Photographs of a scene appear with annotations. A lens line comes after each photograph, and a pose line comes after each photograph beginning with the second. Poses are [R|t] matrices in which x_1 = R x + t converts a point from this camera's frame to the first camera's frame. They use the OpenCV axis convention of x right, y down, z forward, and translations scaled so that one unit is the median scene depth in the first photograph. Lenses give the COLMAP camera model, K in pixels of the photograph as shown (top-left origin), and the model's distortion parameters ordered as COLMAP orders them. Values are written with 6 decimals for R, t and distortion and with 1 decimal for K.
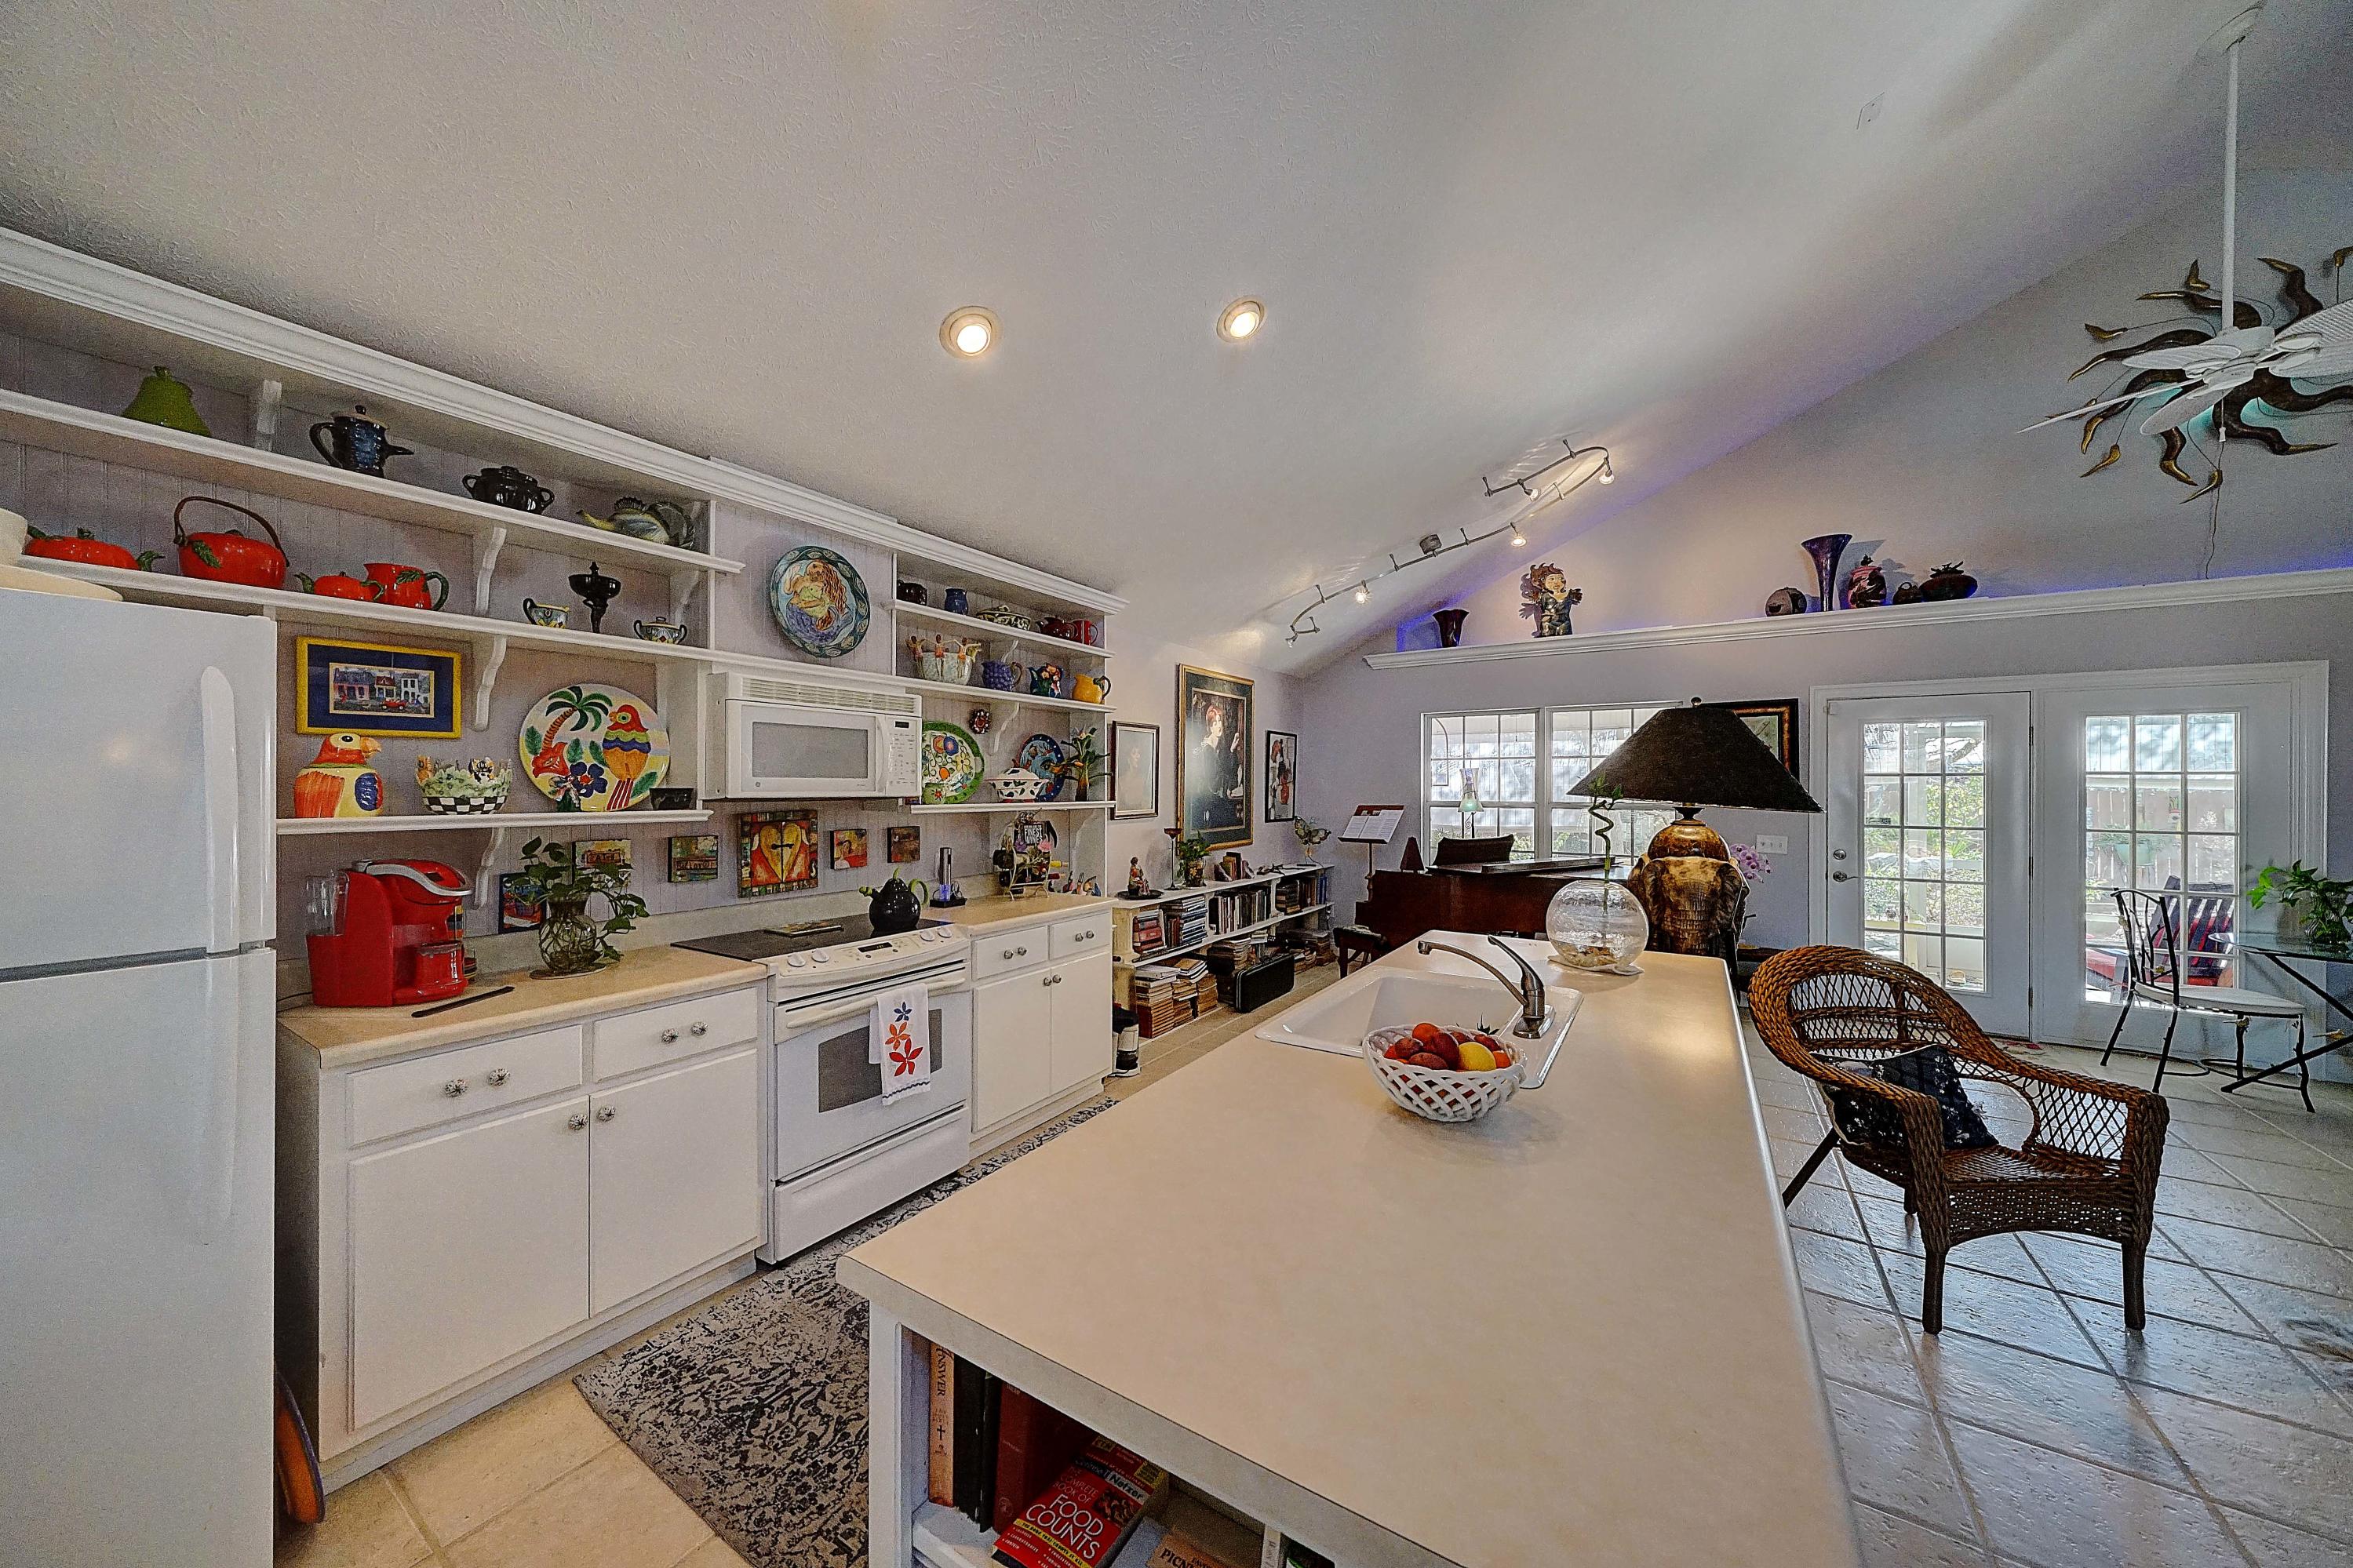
lens RADIAL K [[797.2, 0, 1163.2], [0, 797.2, 785.7], [0, 0, 1]] dist [0.002651, -0.000886]
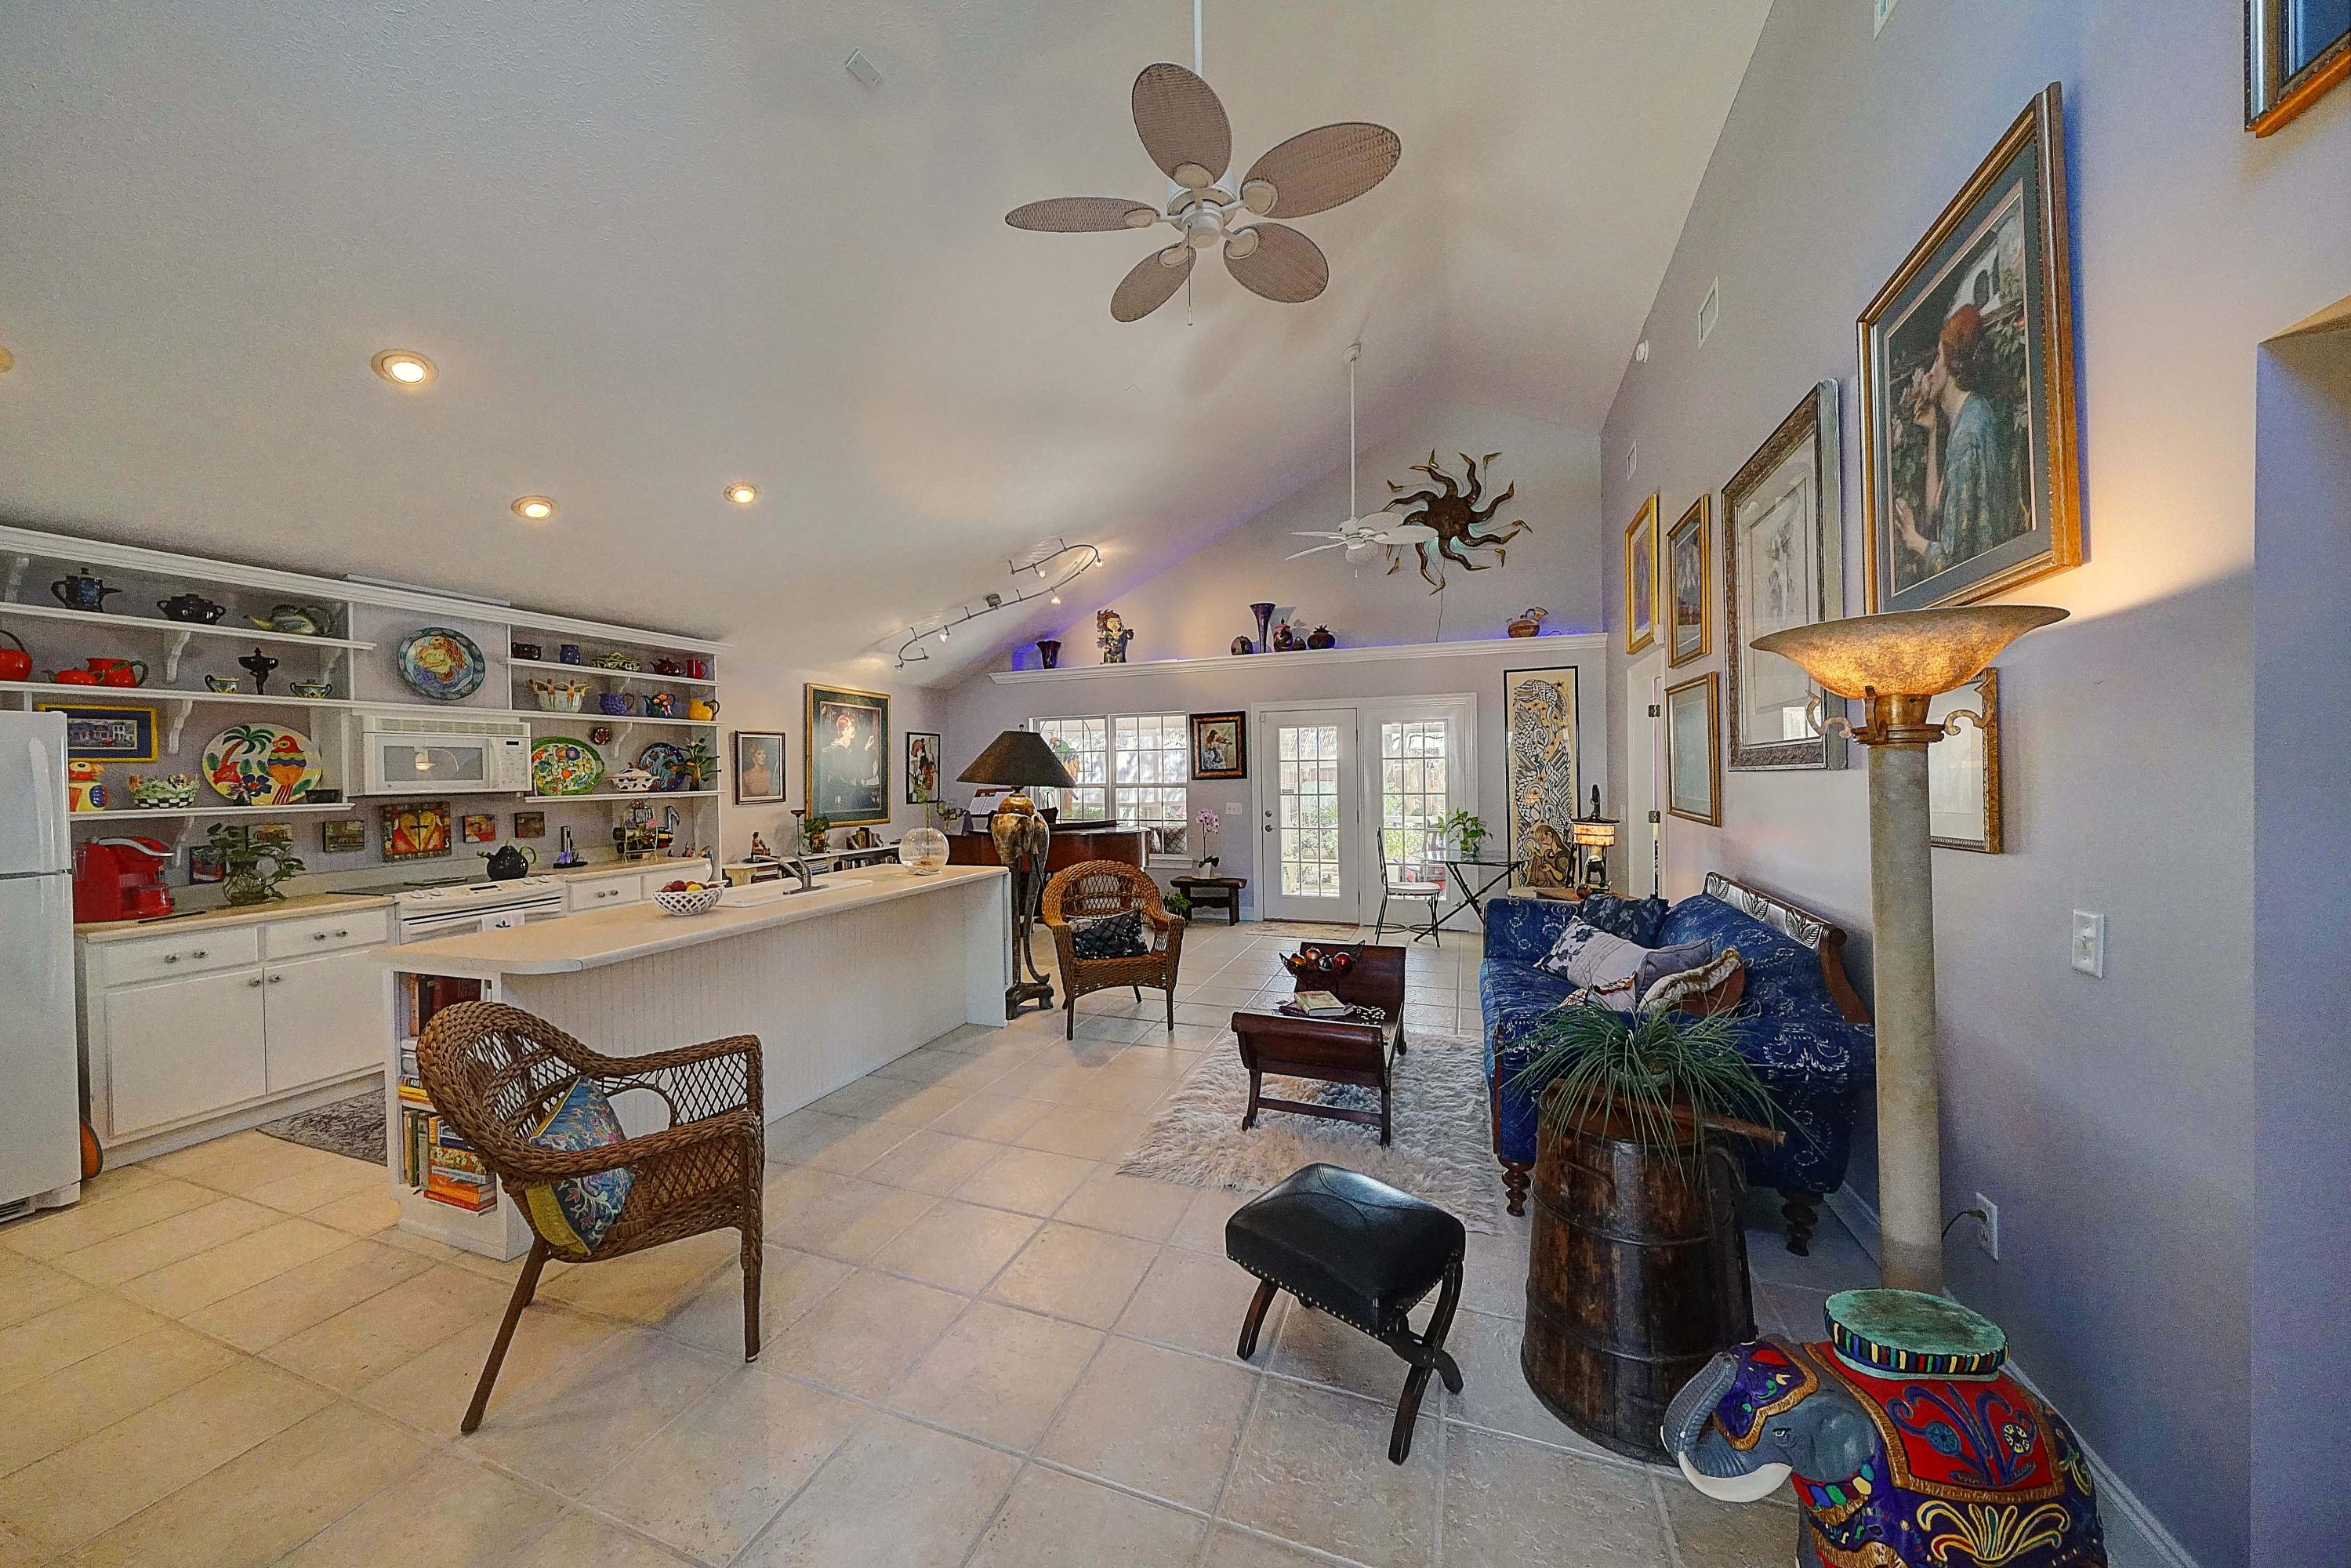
lens RADIAL K [[796.7, 0, 1165.0], [0, 796.7, 776.8], [0, 0, 1]] dist [0.002651, -0.000886]
pose [[0.975155, -0.021185, 0.220506, 0.486412], [0.019708, 0.999766, 0.008898, -0.002330], [-0.220643, -0.004331, 0.975345, -0.665692]]
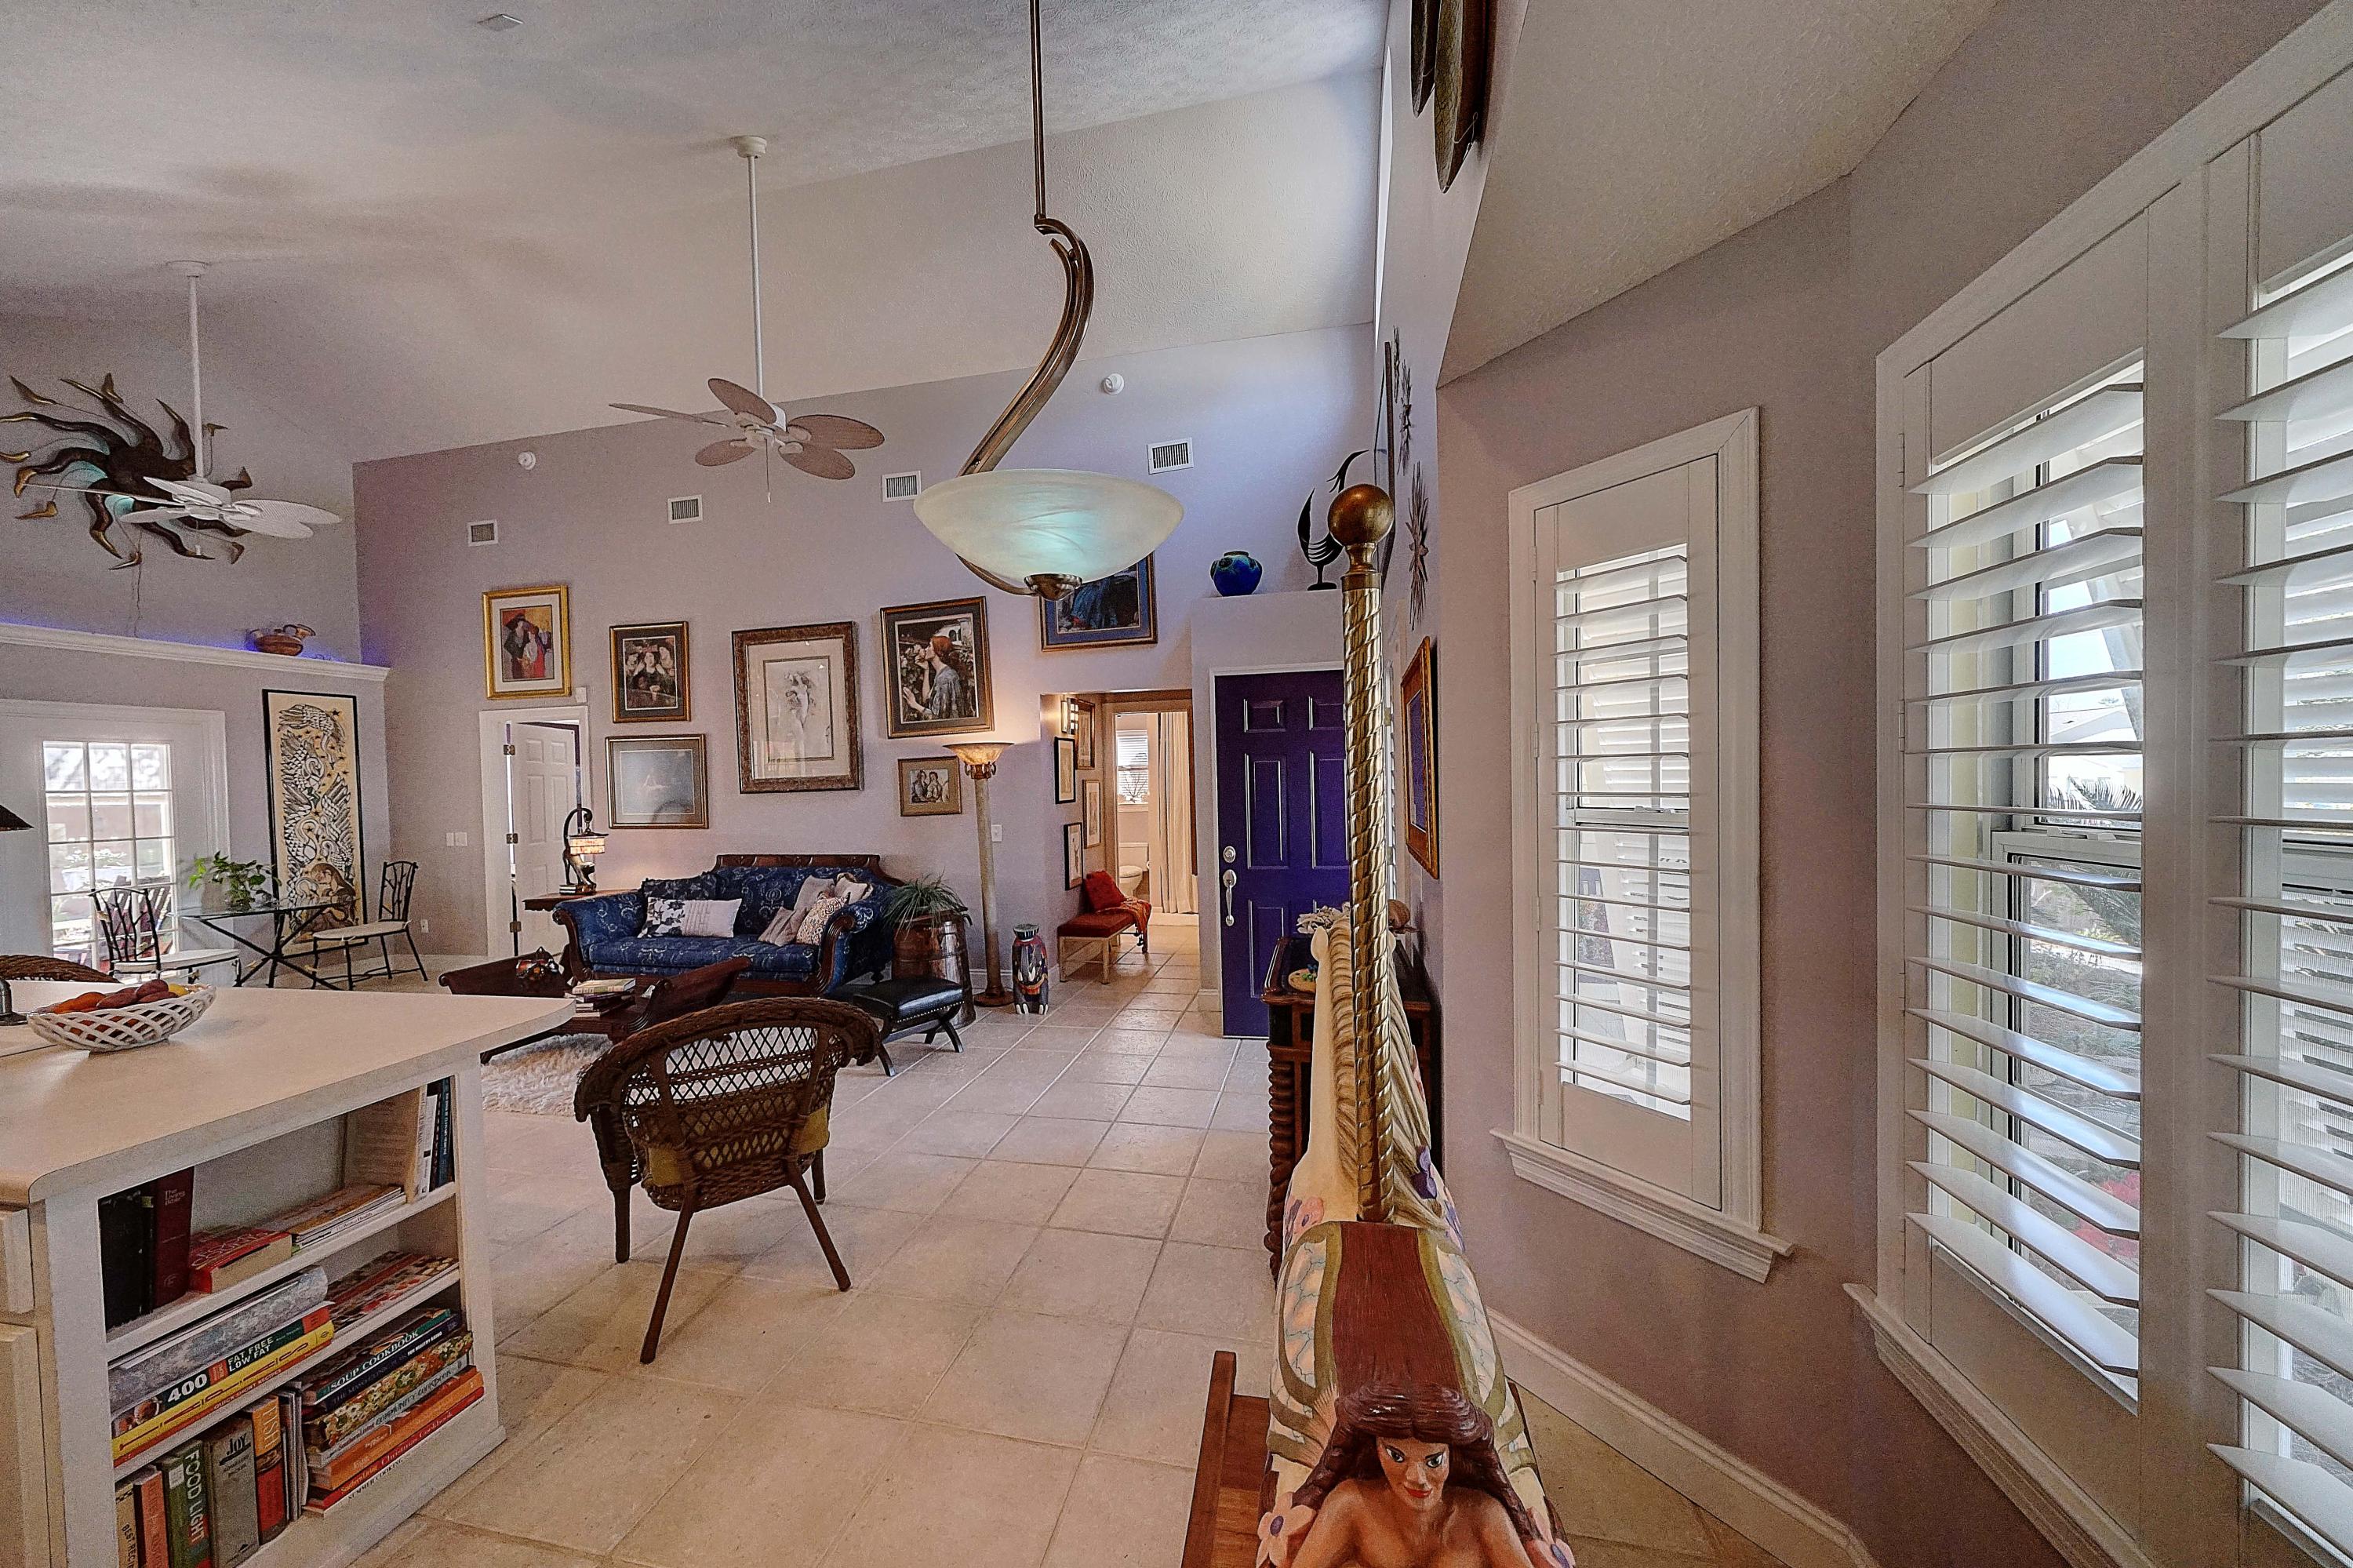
lens RADIAL K [[797.3, 0, 1164.2], [0, 797.3, 794.0], [0, 0, 1]] dist [0.002651, -0.000886]
pose [[-0.361457, -0.012590, 0.932304, -0.597126], [0.022445, 0.999502, 0.022200, -0.003192], [-0.932119, 0.028950, -0.360994, -0.066280]]
